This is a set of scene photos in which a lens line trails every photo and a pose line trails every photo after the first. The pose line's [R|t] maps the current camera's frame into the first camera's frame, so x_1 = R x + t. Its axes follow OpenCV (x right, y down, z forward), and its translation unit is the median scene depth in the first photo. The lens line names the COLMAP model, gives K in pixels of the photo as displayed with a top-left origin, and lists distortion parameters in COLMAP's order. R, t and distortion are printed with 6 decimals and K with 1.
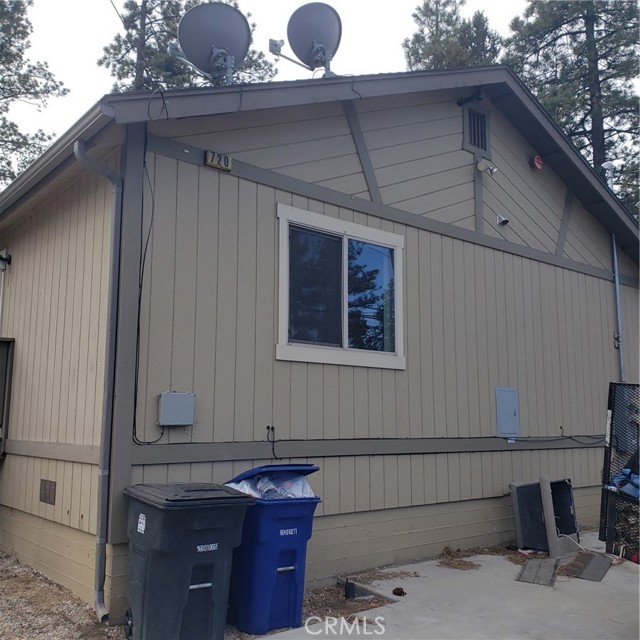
lens RADIAL K [[670.5, 0, 320.0], [0, 670.5, 320.0], [0, 0, 1]] dist [0.009558, -0.002855]
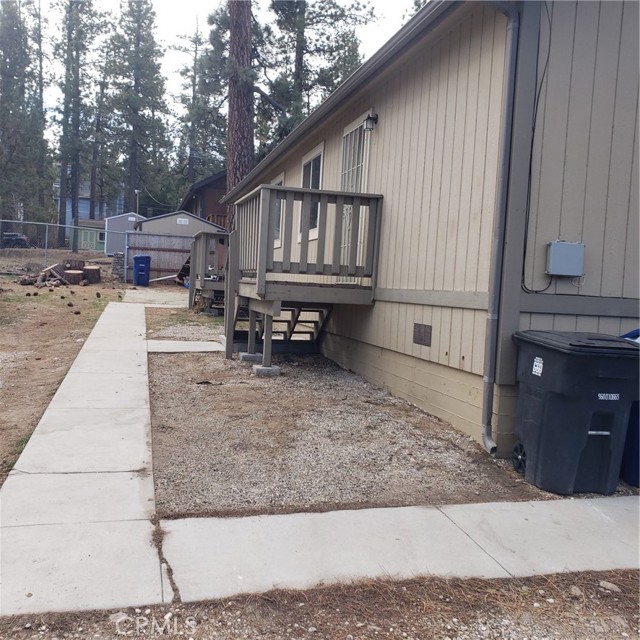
lens RADIAL K [[661.2, 0, 311.0], [0, 661.2, 317.4], [0, 0, 1]] dist [0.187967, -0.504570]
pose [[0.902568, 0.067016, -0.425299, -0.127542], [0.011446, 0.983728, 0.179300, 0.037744], [0.430395, -0.166698, 0.887114, -0.031309]]
